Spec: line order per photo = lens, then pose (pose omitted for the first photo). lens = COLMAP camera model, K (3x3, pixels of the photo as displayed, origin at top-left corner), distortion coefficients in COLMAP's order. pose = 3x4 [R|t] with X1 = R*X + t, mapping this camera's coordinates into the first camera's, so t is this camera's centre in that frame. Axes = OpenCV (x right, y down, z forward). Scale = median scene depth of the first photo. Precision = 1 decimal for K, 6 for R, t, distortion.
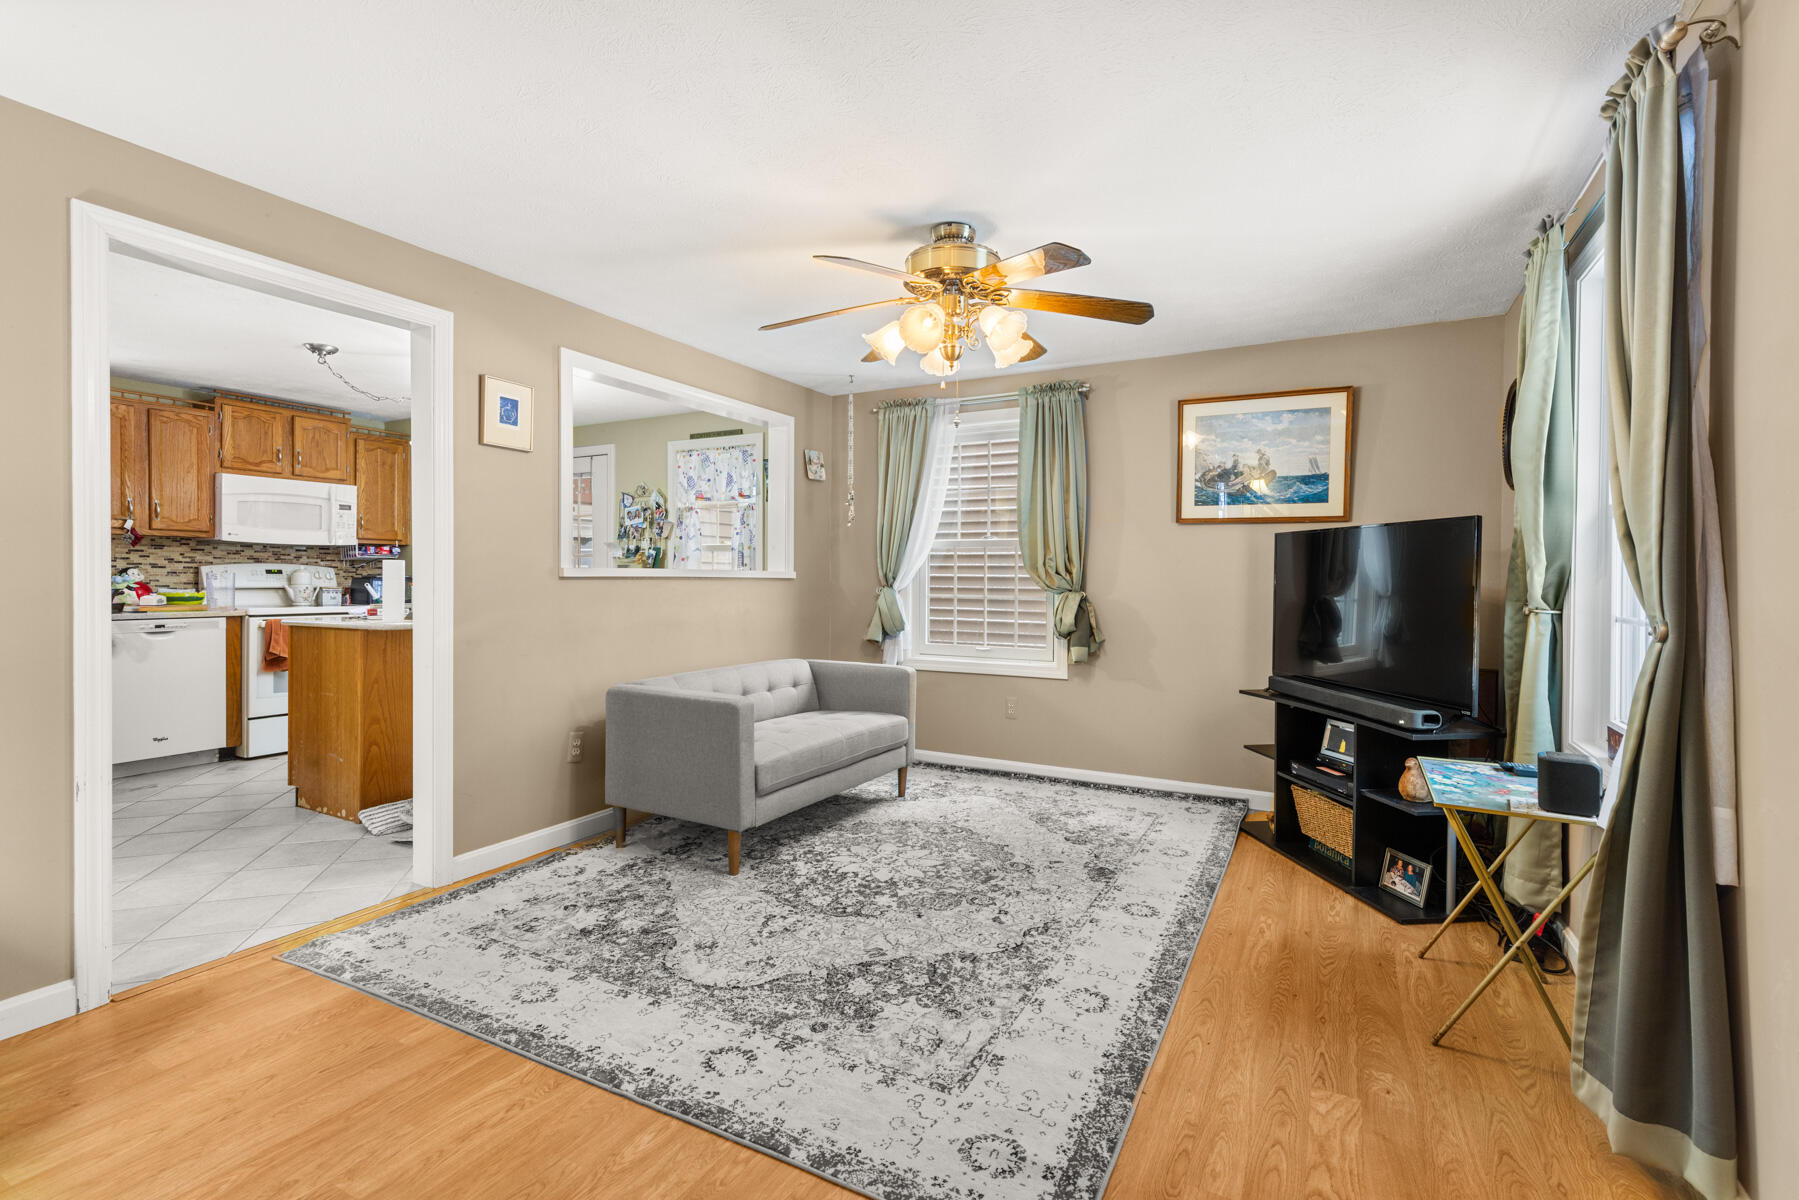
lens RADIAL K [[824.0, 0, 900.5], [0, 824.0, 589.6], [0, 0, 1]] dist [0.000378, 0.000141]
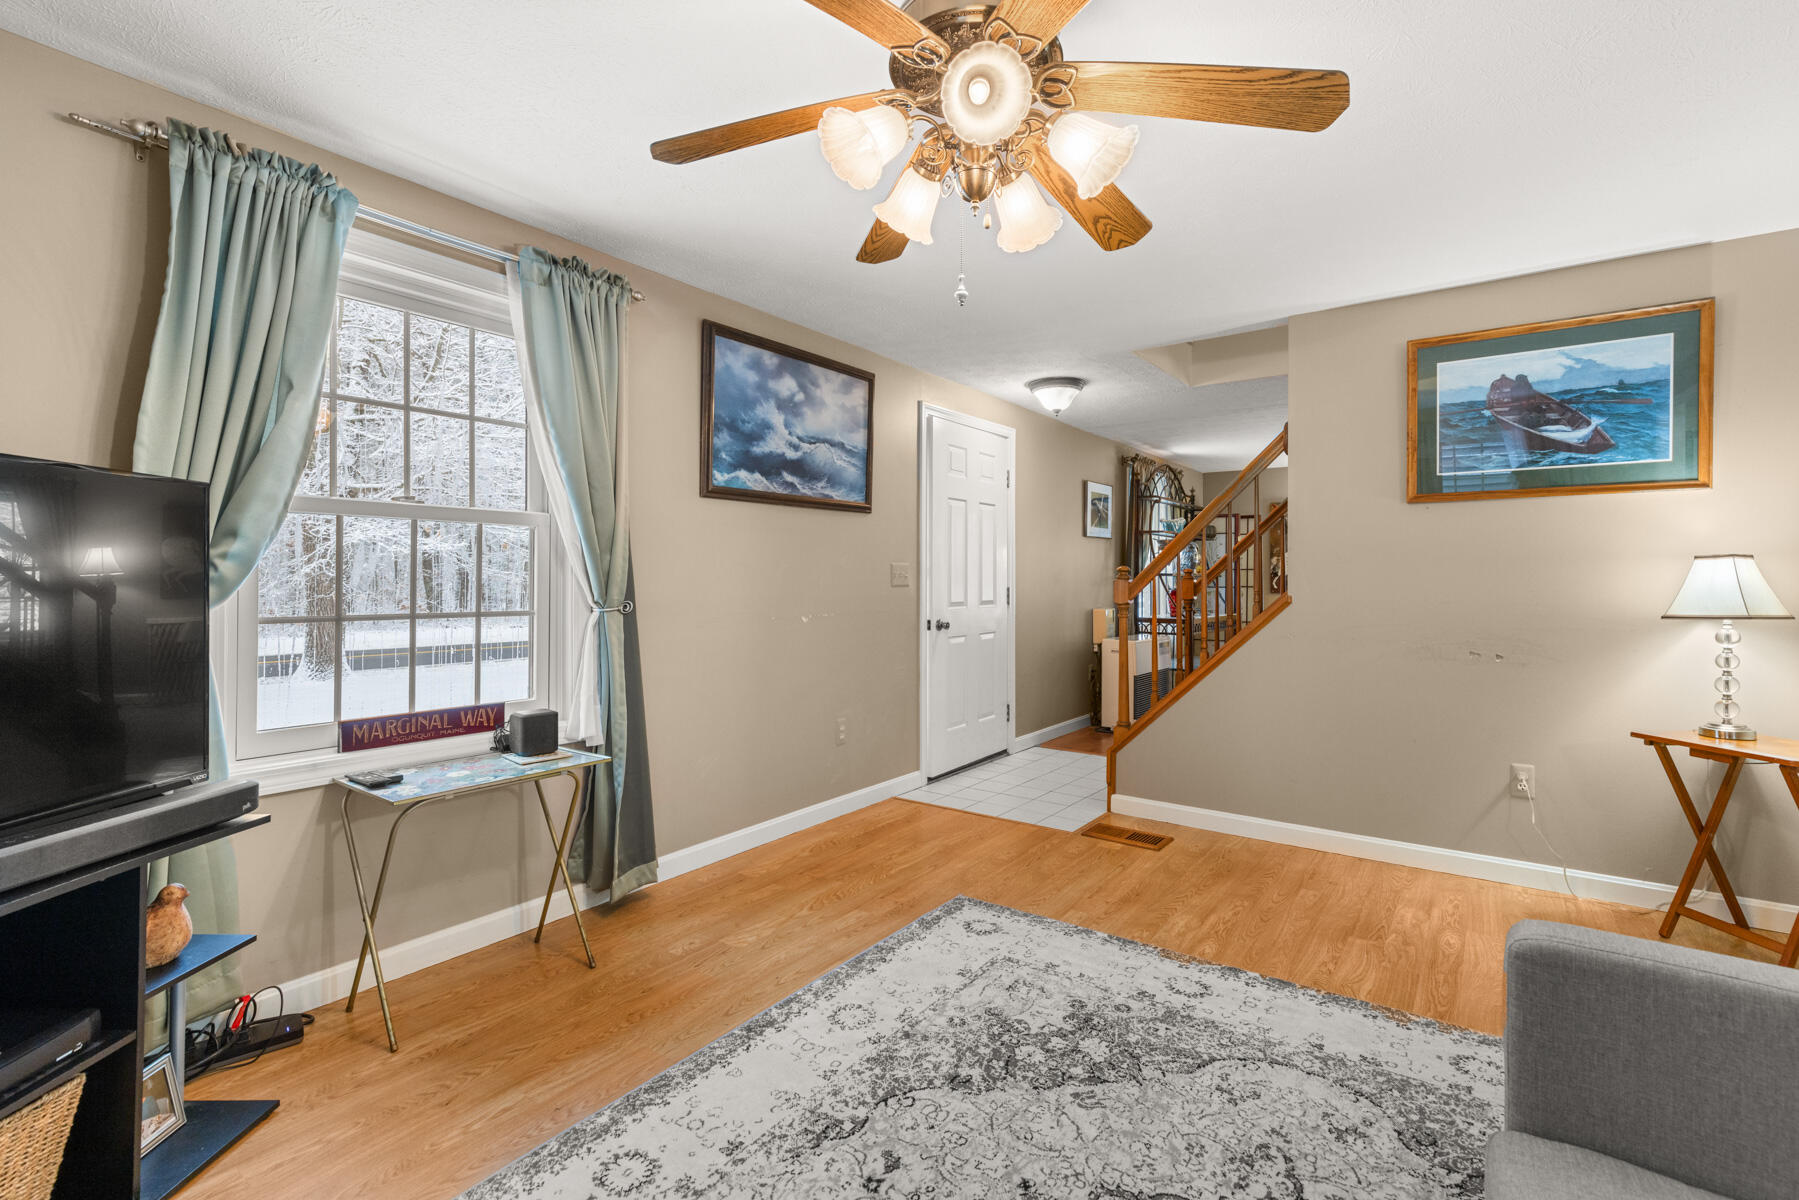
lens RADIAL K [[824.0, 0, 898.5], [0, 824.0, 585.8], [0, 0, 1]] dist [0.000378, 0.000141]
pose [[-0.990861, -0.005639, 0.134767, 0.042732], [-0.002981, 0.999797, 0.019916, -0.026898], [-0.134852, 0.019332, -0.990677, 1.892505]]
